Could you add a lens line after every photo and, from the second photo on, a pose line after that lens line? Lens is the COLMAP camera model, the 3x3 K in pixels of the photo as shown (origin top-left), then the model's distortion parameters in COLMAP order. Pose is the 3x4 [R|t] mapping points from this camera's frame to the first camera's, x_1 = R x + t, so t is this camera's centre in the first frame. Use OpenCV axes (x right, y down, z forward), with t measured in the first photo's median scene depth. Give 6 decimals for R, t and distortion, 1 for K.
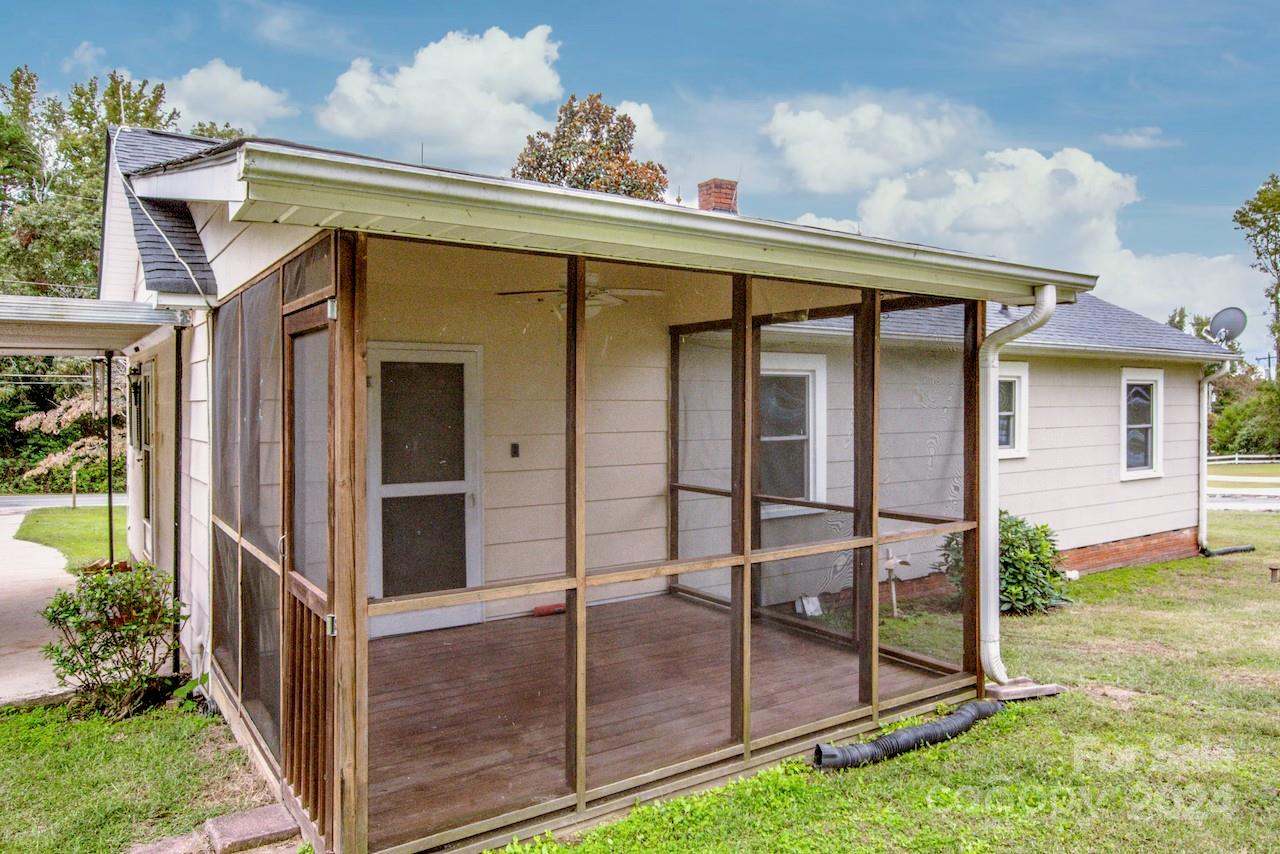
lens RADIAL K [[843.4, 0, 635.2], [0, 843.4, 411.8], [0, 0, 1]] dist [0.007421, 0.003718]
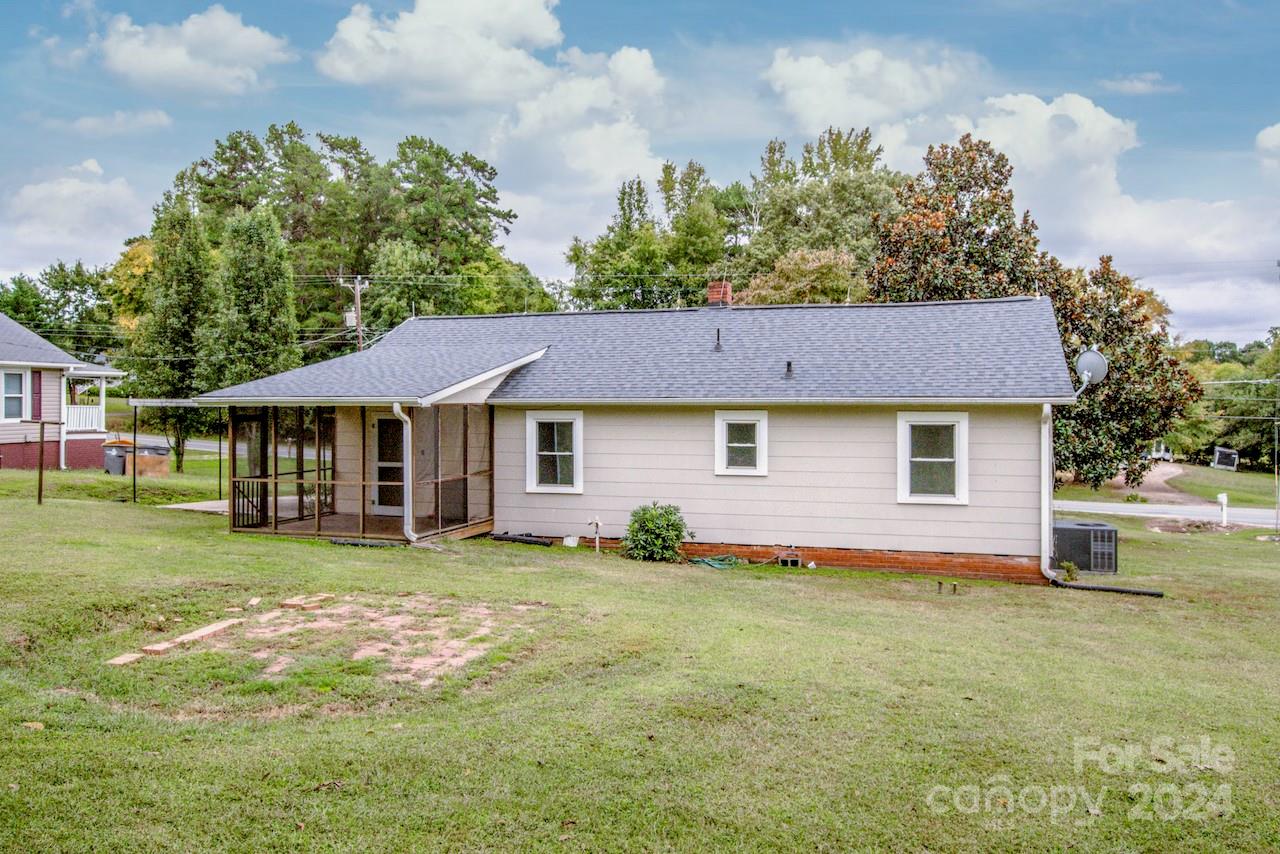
lens RADIAL K [[997.9, 0, 645.2], [0, 997.9, 405.4], [0, 0, 1]] dist [0.009551, 0.016245]
pose [[0.605820, 0.004881, -0.795587, 1.376028], [-0.007032, 0.999975, 0.000781, -0.054927], [0.795571, 0.005121, 0.605839, -0.169948]]
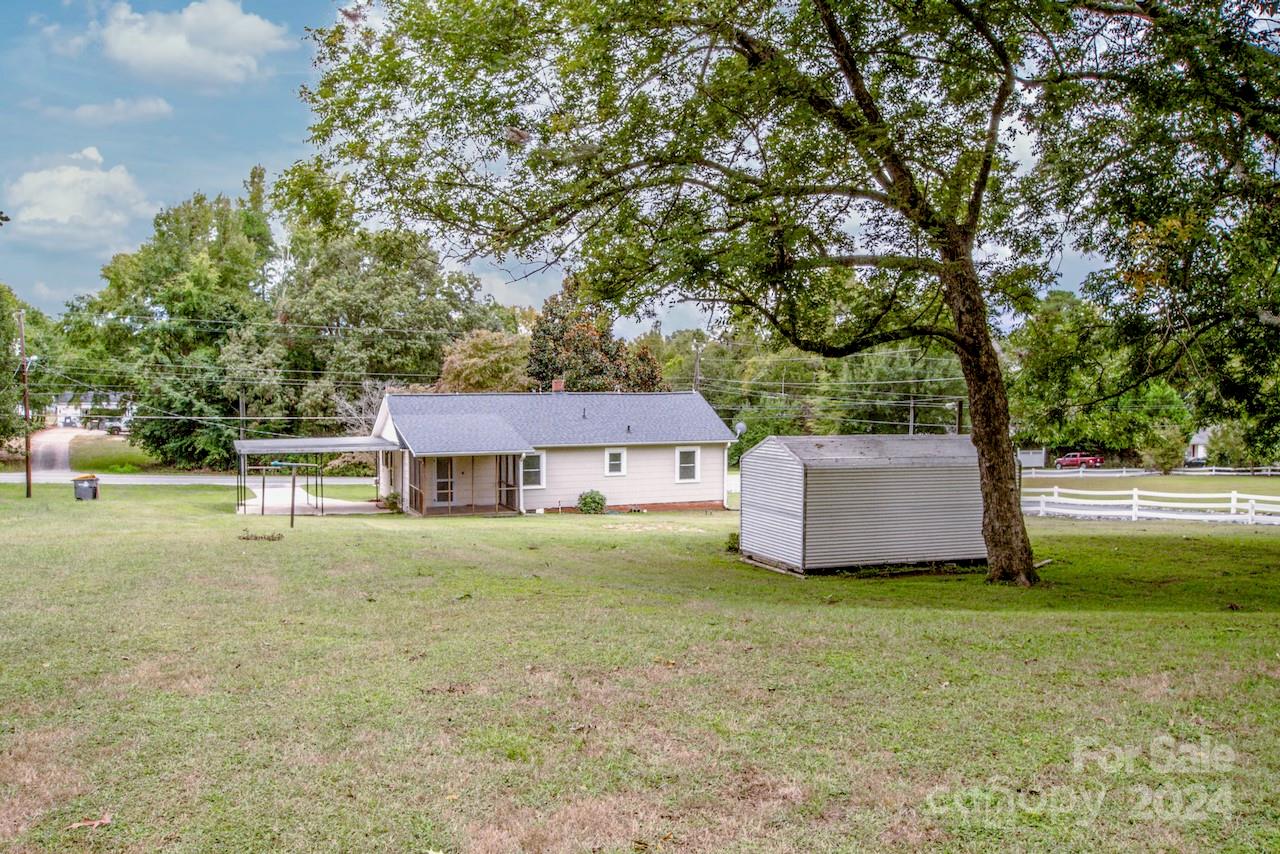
lens RADIAL K [[1123.2, 0, 645.6], [0, 1123.2, 426.3], [0, 0, 1]] dist [0.009556, 0.003587]
pose [[0.975668, 0.015772, -0.218685, 1.232468], [-0.006429, 0.999038, 0.043368, -0.273123], [0.219159, -0.040907, 0.974831, -2.713497]]
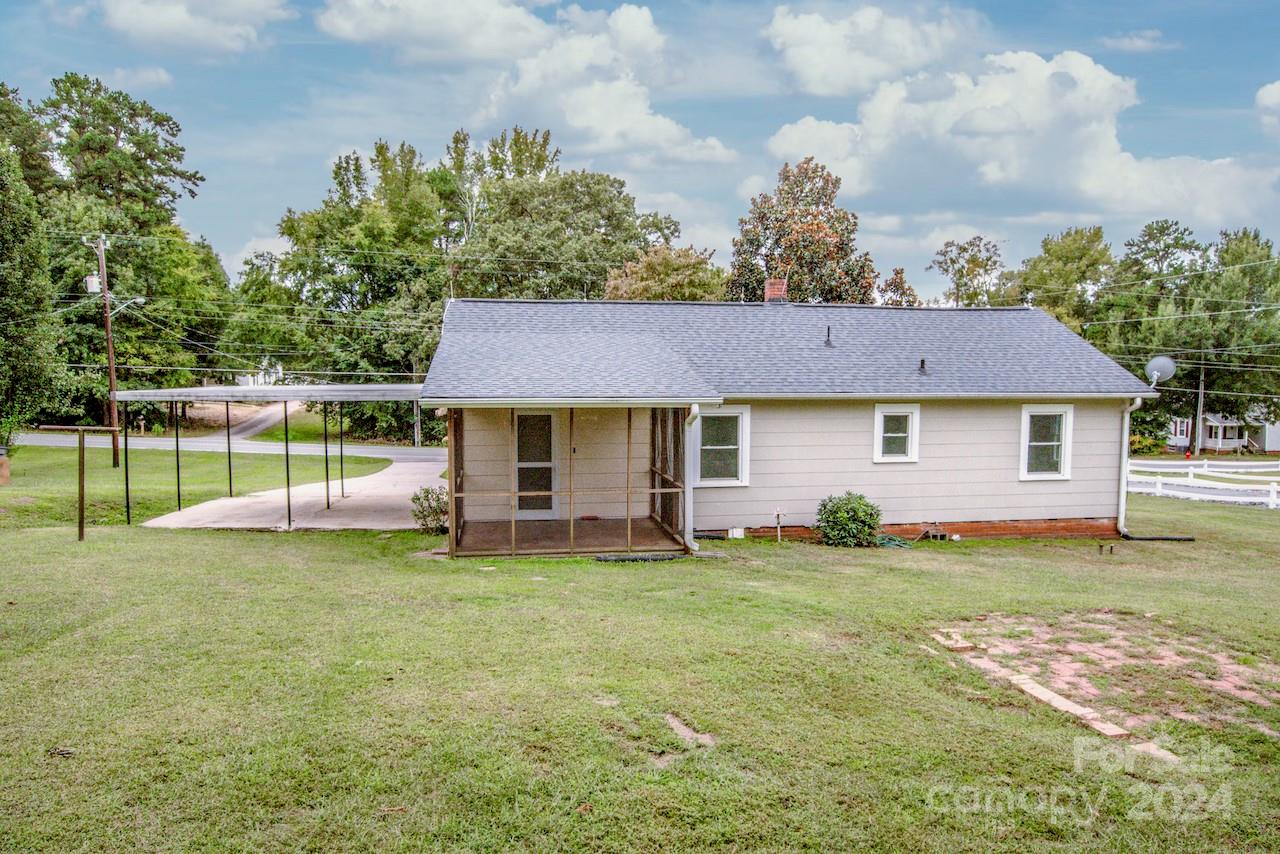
lens RADIAL K [[863.6, 0, 634.6], [0, 863.6, 433.7], [0, 0, 1]] dist [0.002884, 0.003491]
pose [[0.902285, 0.037344, -0.429520, 0.557967], [-0.008617, 0.997605, 0.068634, -0.089598], [0.431054, -0.058226, 0.900445, -0.591582]]
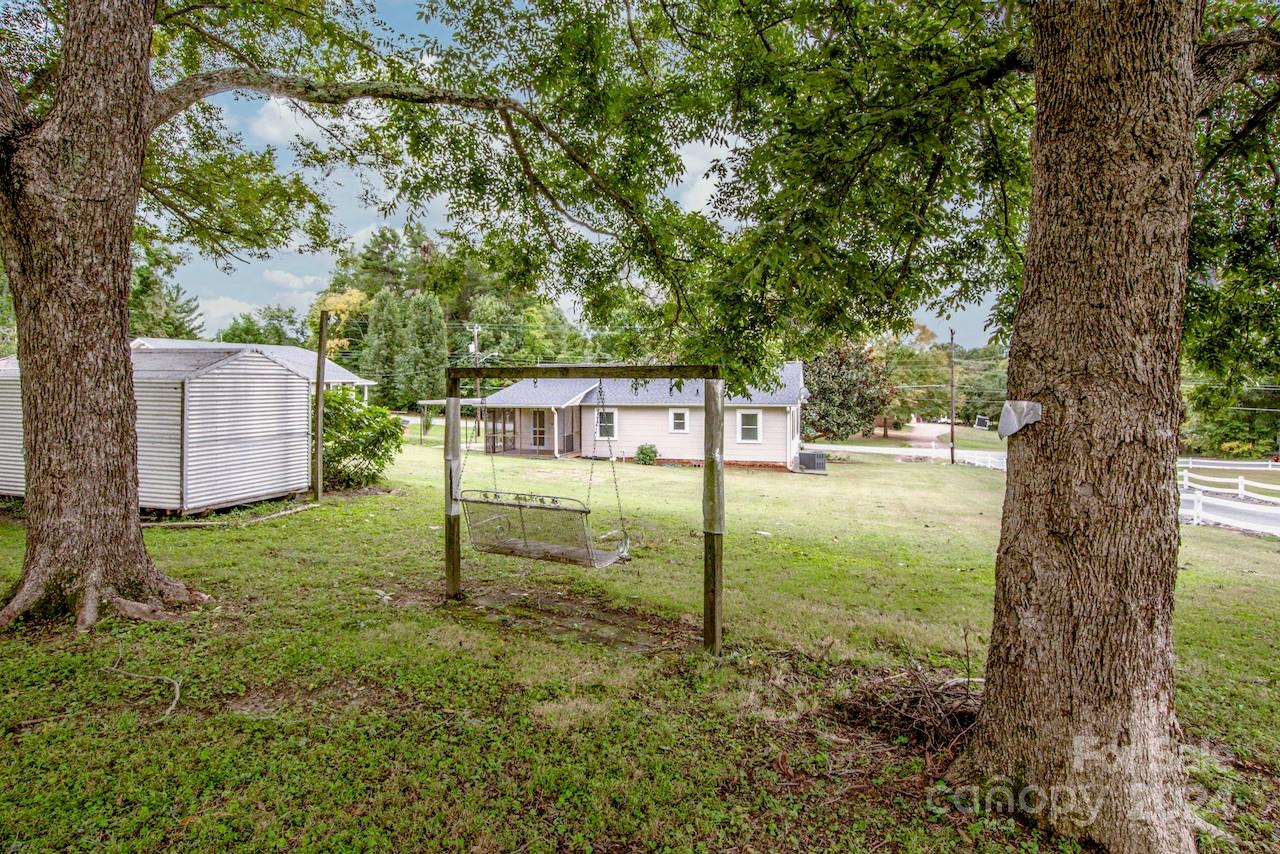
lens RADIAL K [[737.8, 0, 634.5], [0, 737.8, 398.8], [0, 0, 1]] dist [-0.019573, 0.000530]
pose [[0.616658, 0.020772, -0.786957, 2.366992], [-0.005017, 0.999735, 0.022457, -0.141356], [0.787215, -0.009900, 0.616599, -1.006893]]
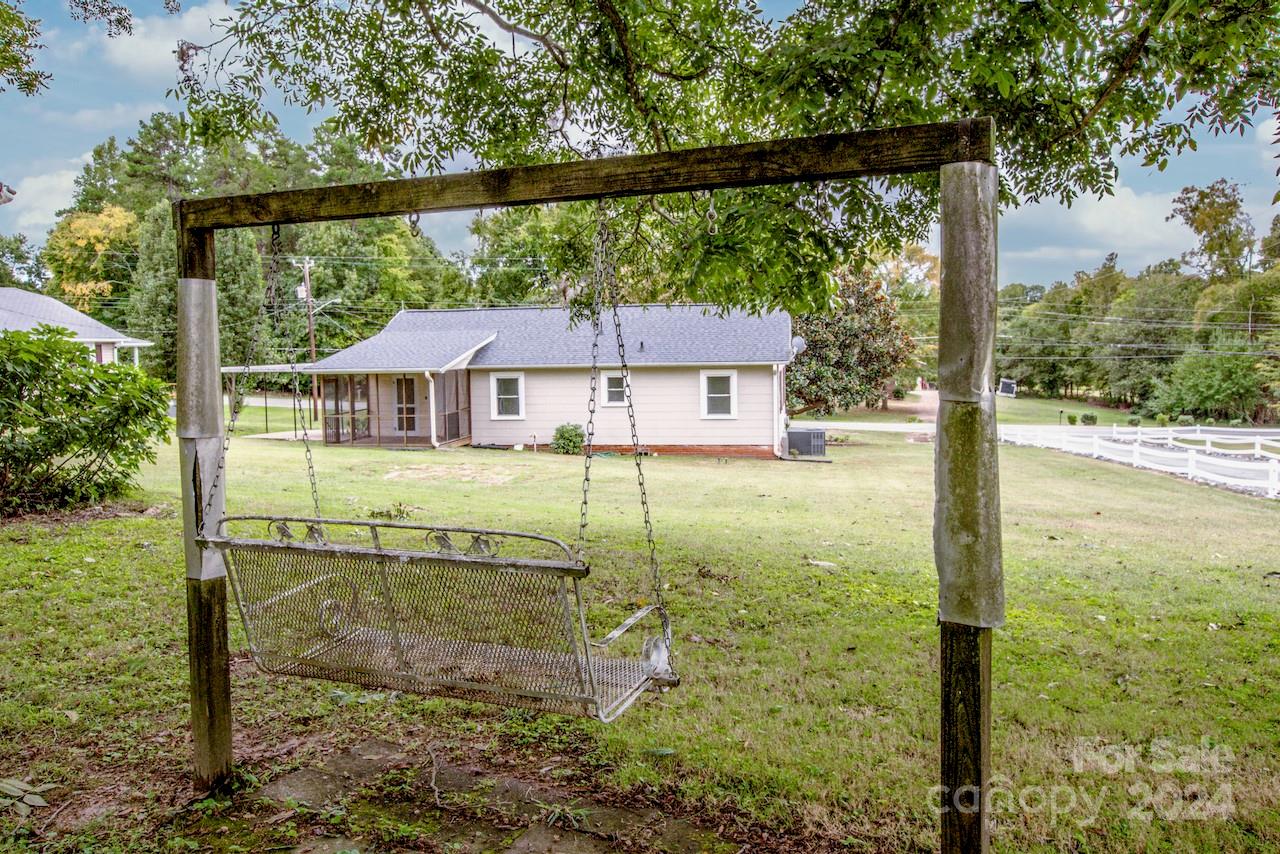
lens RADIAL K [[997.9, 0, 645.2], [0, 997.9, 405.4], [0, 0, 1]] dist [0.009551, 0.016245]
pose [[0.698881, 0.037155, -0.714272, 2.174642], [0.010090, 0.998038, 0.061789, -0.112801], [0.715167, -0.050390, 0.697135, -0.899119]]
